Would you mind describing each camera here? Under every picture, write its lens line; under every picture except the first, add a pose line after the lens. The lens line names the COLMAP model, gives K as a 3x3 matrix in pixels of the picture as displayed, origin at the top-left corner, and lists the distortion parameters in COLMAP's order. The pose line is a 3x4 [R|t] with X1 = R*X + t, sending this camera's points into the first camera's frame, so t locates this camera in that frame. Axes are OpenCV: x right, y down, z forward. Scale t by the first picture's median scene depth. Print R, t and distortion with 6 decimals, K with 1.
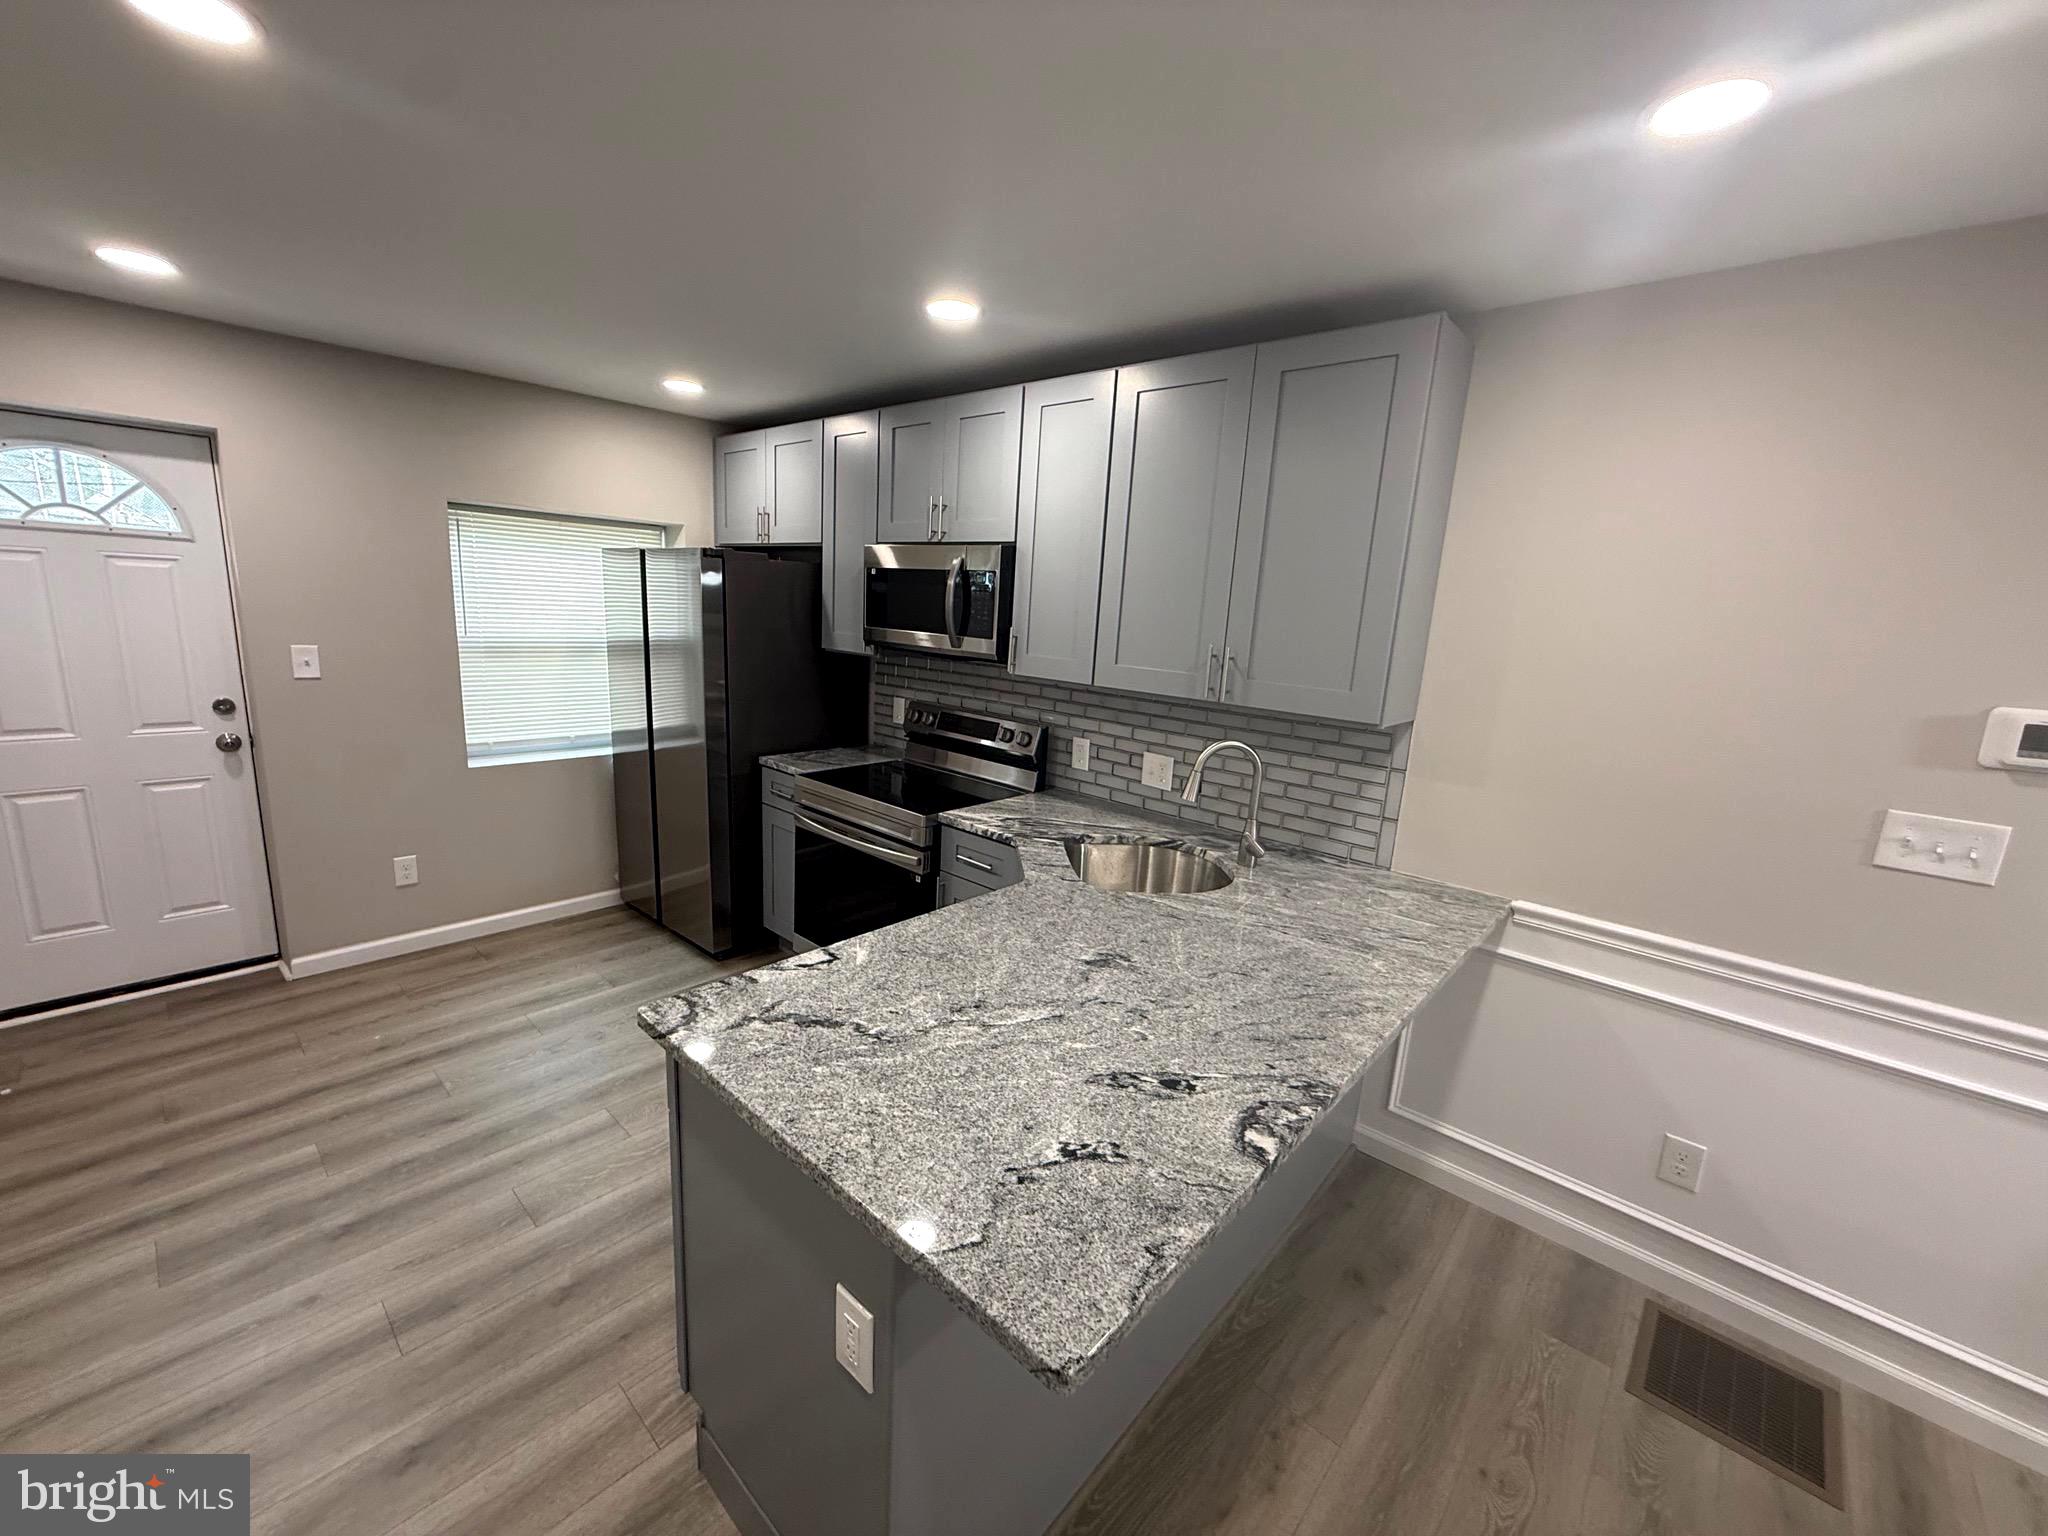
lens RADIAL K [[816.8, 0, 1014.7], [0, 816.8, 772.3], [0, 0, 1]] dist [-0.003214, -0.000907]
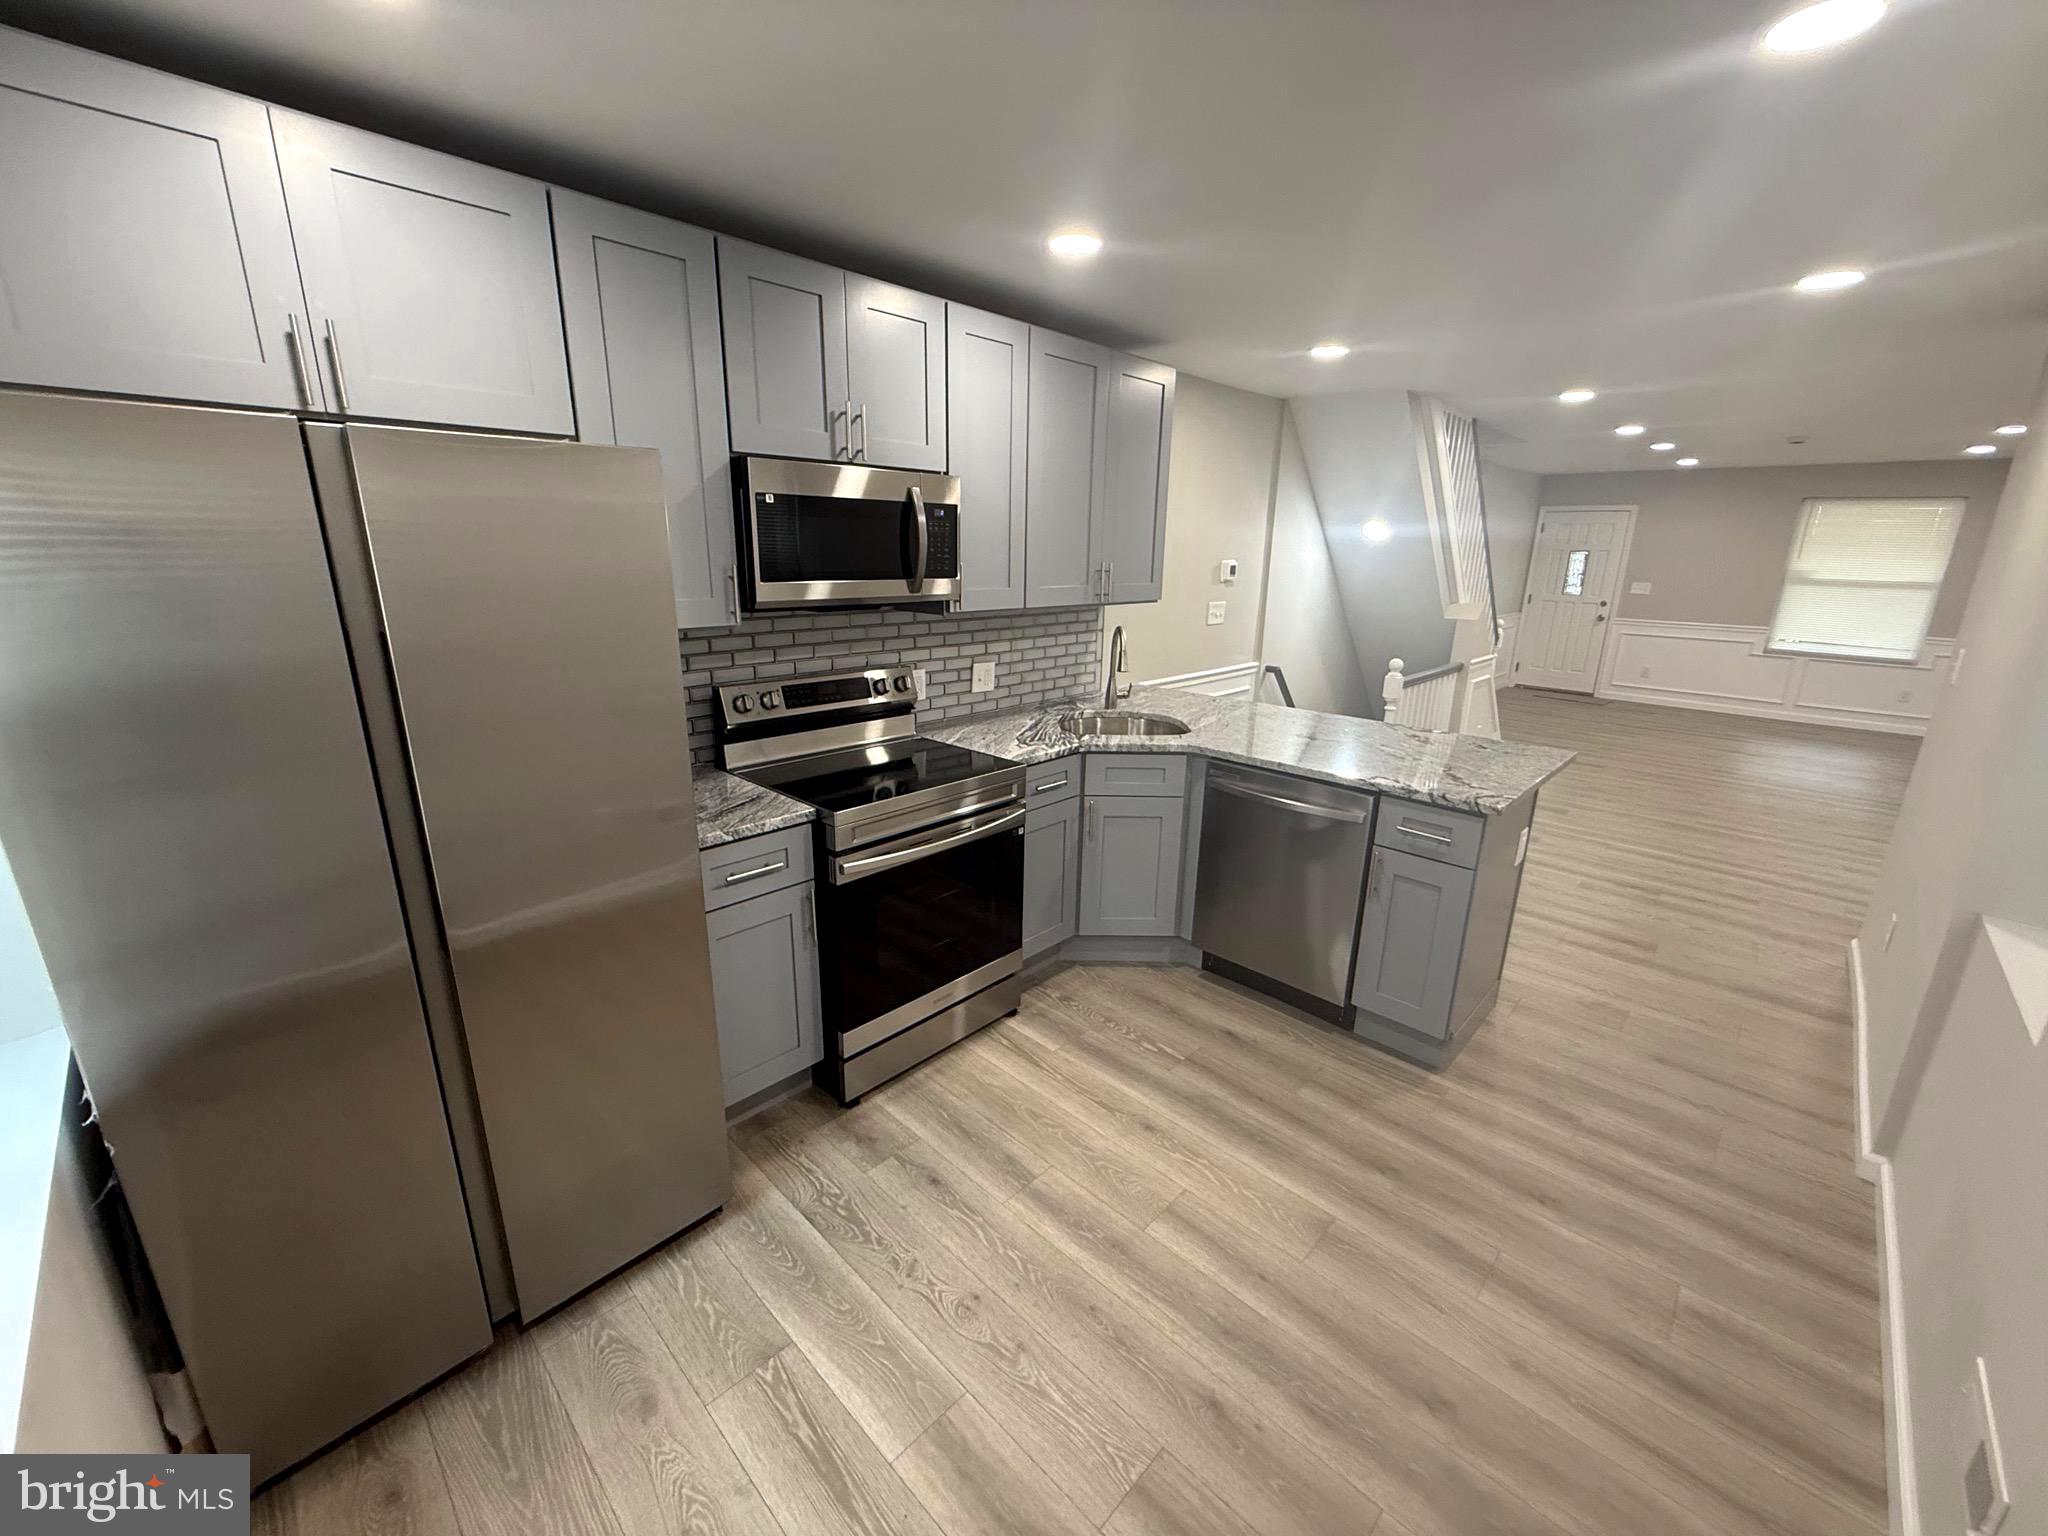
lens RADIAL K [[816.8, 0, 1015.5], [0, 816.8, 769.2], [0, 0, 1]] dist [-0.003214, -0.000907]
pose [[0.032762, -0.318776, 0.947264, -1.014965], [0.190368, 0.932412, 0.307194, -0.238595], [-0.981166, 0.170264, 0.091232, 0.896939]]
